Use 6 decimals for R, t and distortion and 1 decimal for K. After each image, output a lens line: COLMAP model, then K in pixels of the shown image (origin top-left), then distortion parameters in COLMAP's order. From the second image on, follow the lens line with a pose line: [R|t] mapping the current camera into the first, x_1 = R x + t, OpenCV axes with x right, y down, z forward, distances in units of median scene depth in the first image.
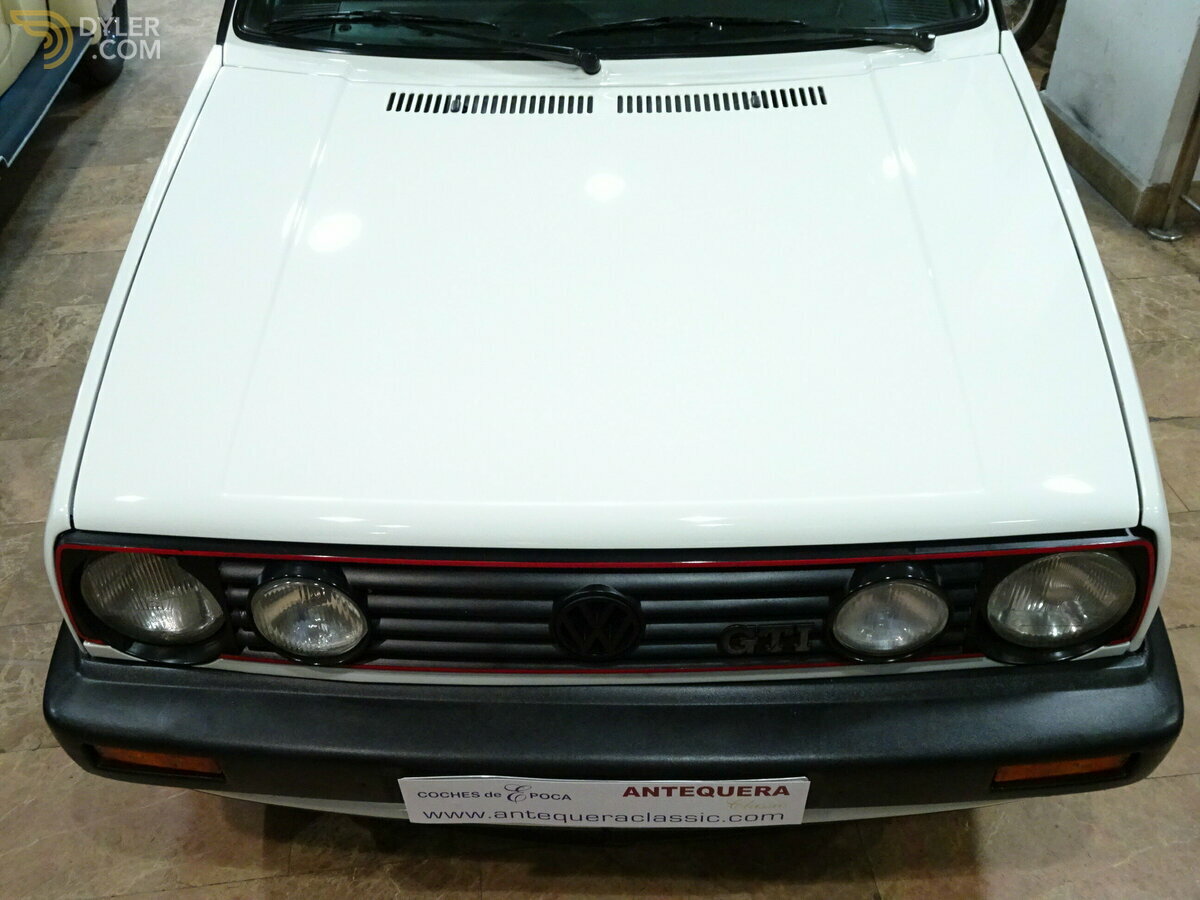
lens RADIAL K [[1078.6, 0, 600.4], [0, 1078.6, 445.8], [0, 0, 1]] dist [0.006988, 0.001751]
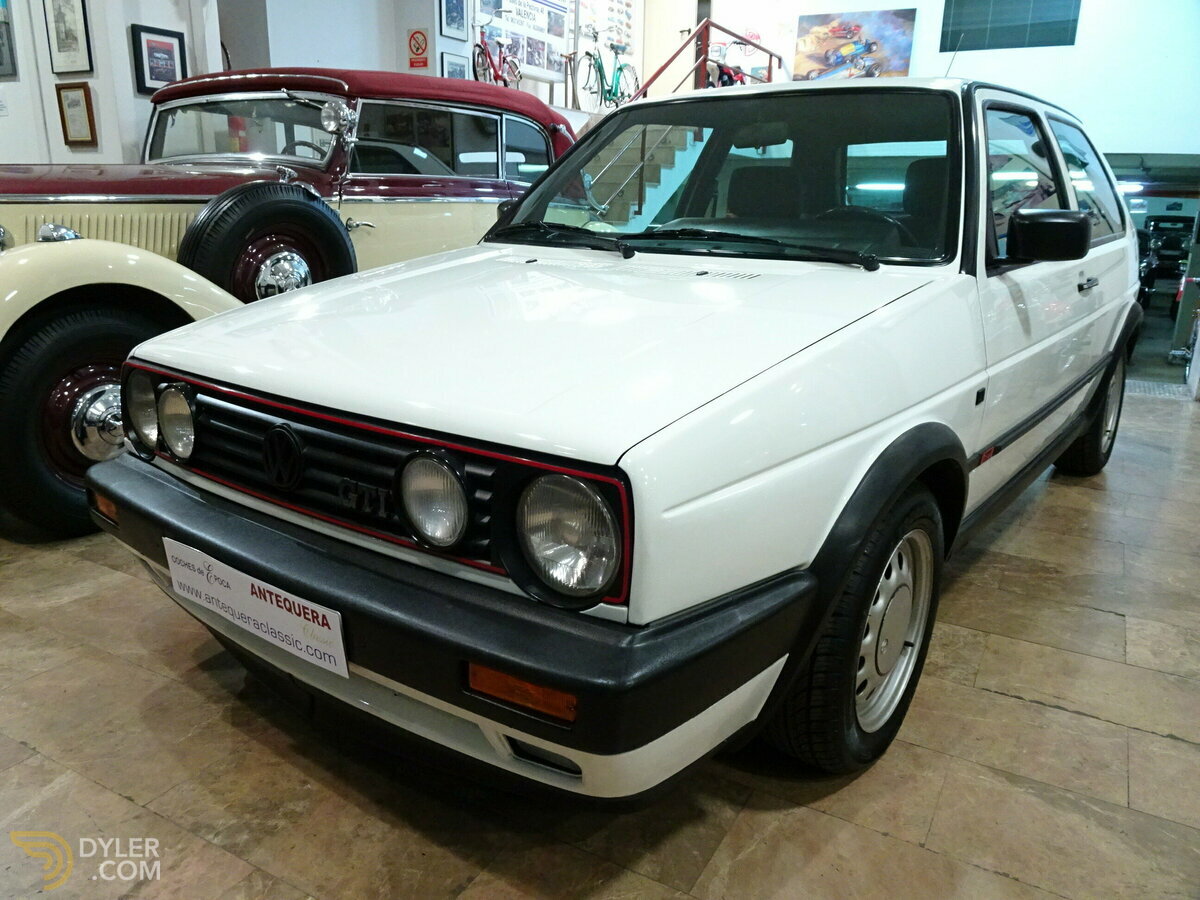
lens RADIAL K [[882.1, 0, 595.9], [0, 882.1, 454.3], [0, 0, 1]] dist [0.009856, 0.002108]
pose [[0.807015, 0.190741, -0.558879, 0.940065], [-0.392983, 0.879879, -0.267166, 0.298834], [0.440786, 0.435237, 0.785033, 0.263003]]
